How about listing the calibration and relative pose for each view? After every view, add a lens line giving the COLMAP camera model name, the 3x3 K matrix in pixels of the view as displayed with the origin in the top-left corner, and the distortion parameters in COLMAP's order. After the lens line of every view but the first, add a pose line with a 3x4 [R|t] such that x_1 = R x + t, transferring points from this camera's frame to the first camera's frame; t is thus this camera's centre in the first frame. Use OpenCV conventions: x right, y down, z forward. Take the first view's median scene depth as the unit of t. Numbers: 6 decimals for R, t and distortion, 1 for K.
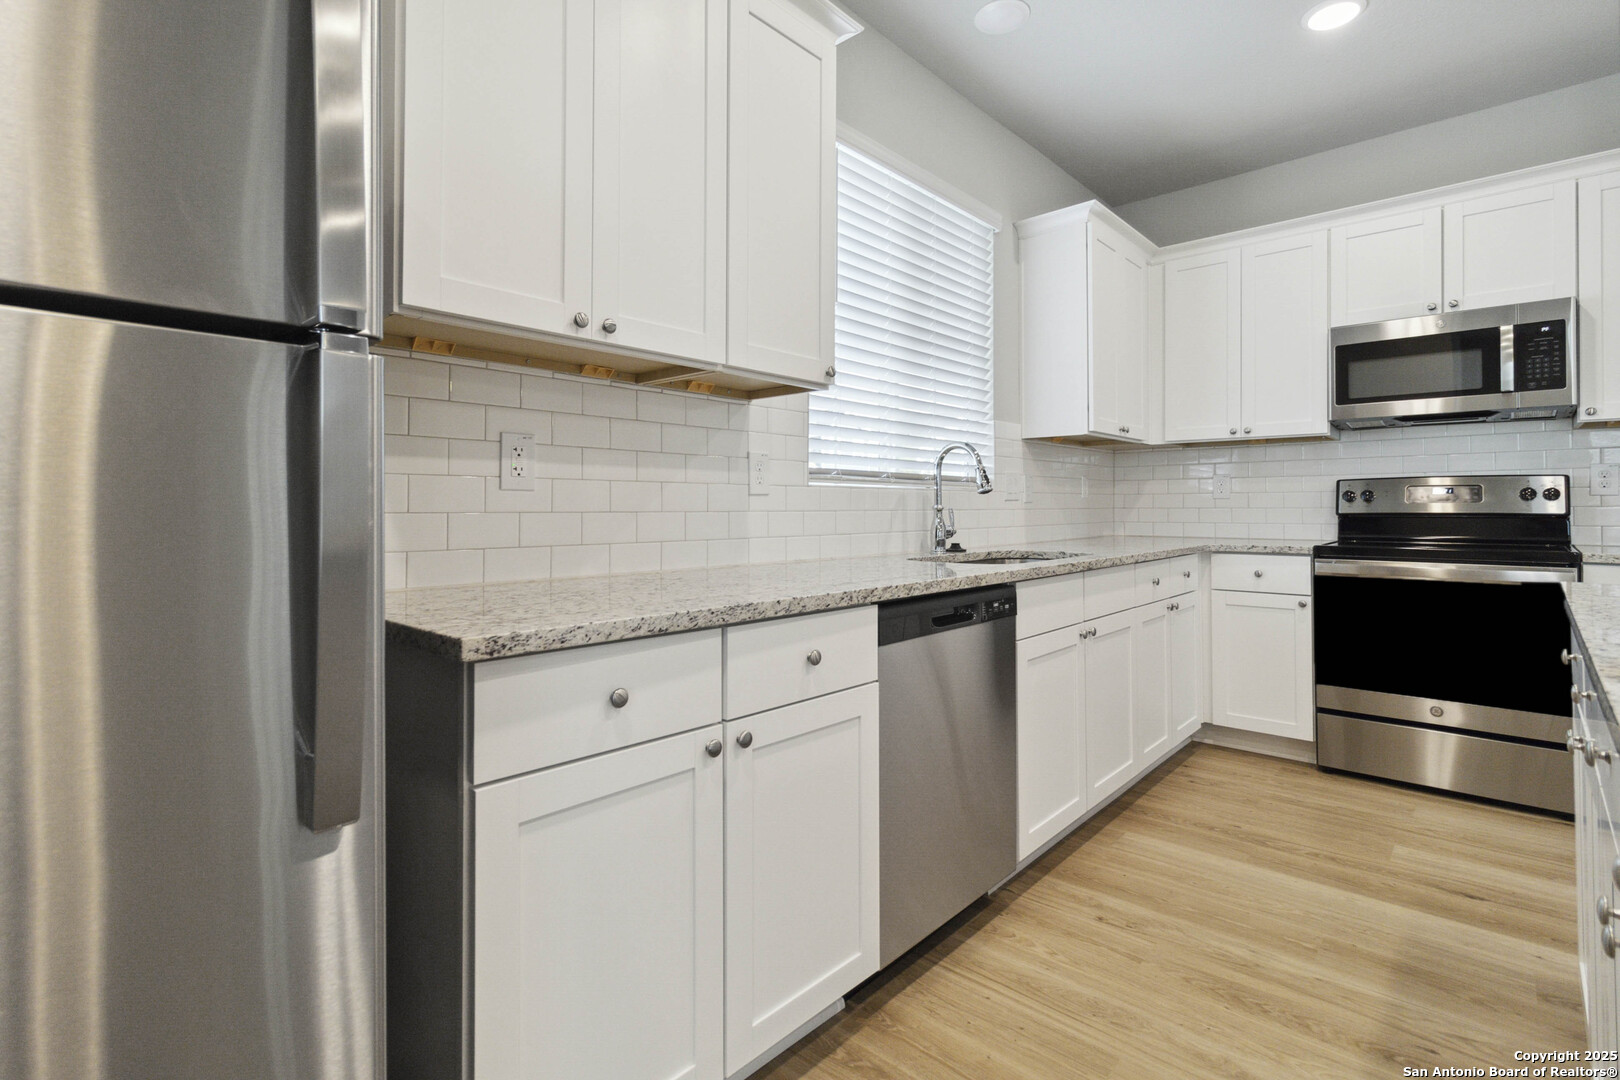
lens RADIAL K [[761.3, 0, 813.1], [0, 761.3, 496.0], [0, 0, 1]] dist [0.002312, 0.000123]
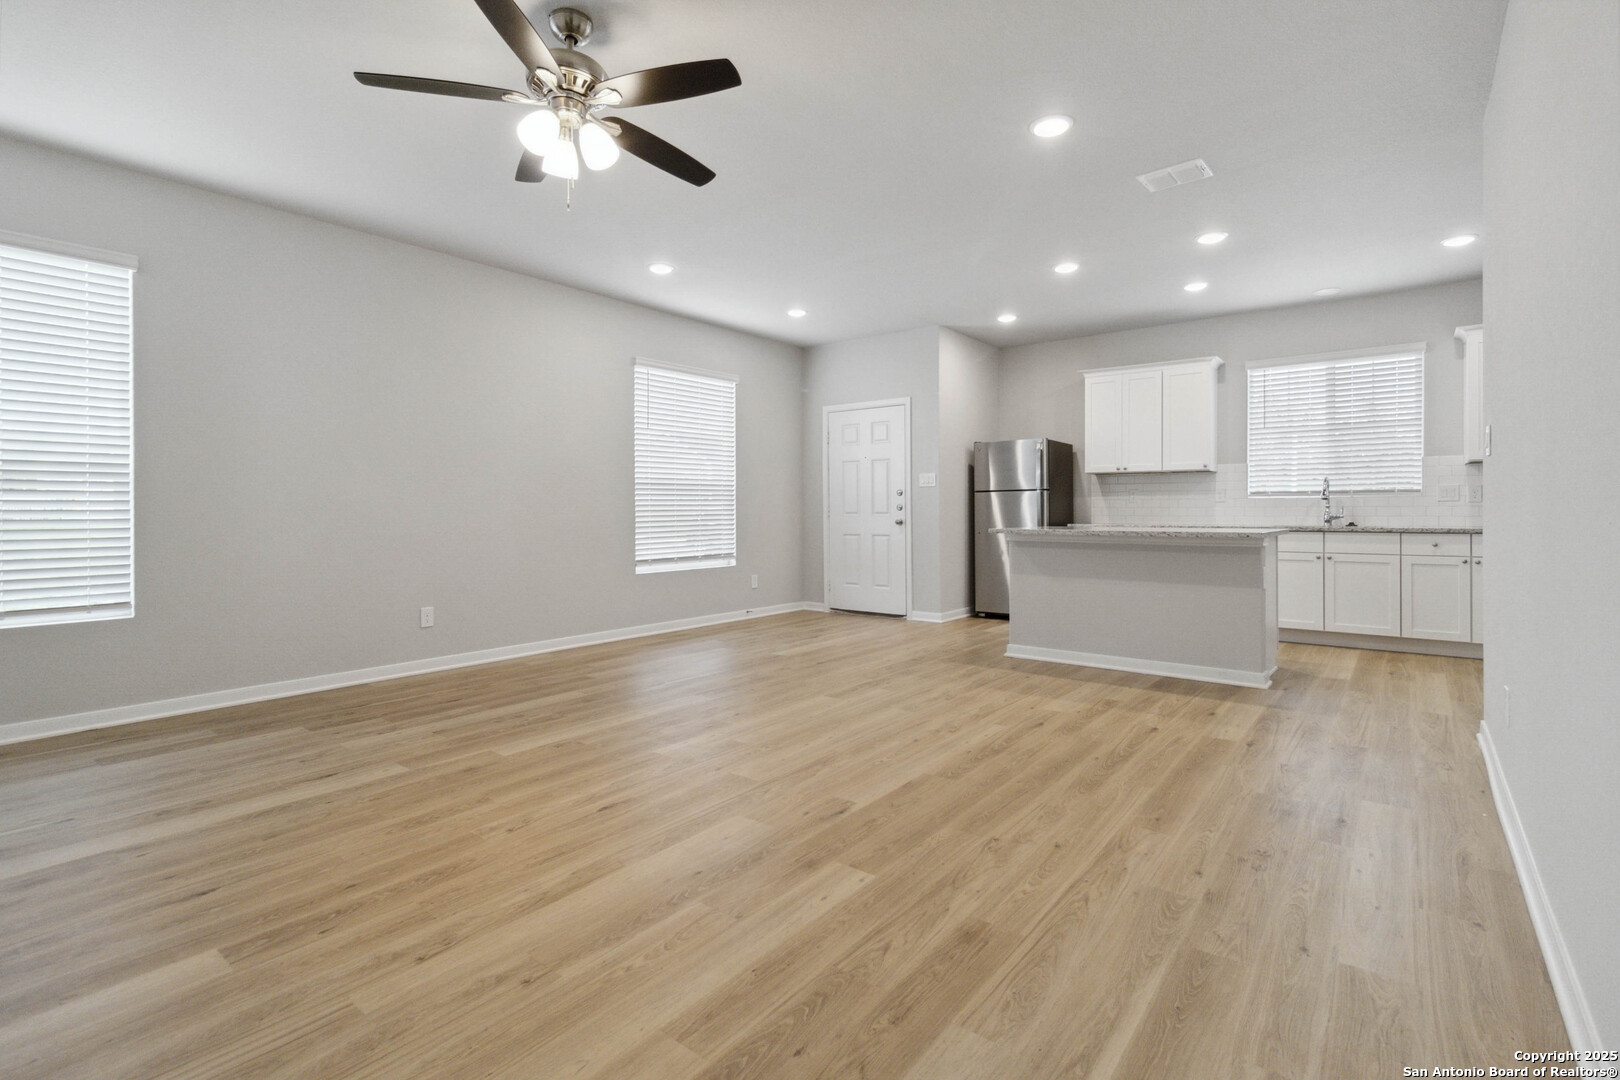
lens RADIAL K [[751.2, 0, 812.4], [0, 751.2, 513.9], [0, 0, 1]] dist [0.001153, -0.000170]
pose [[0.063740, 0.006135, -0.997948, 2.407771], [0.017758, 0.999816, 0.007281, -0.003958], [0.997809, -0.018185, 0.063619, -0.702204]]
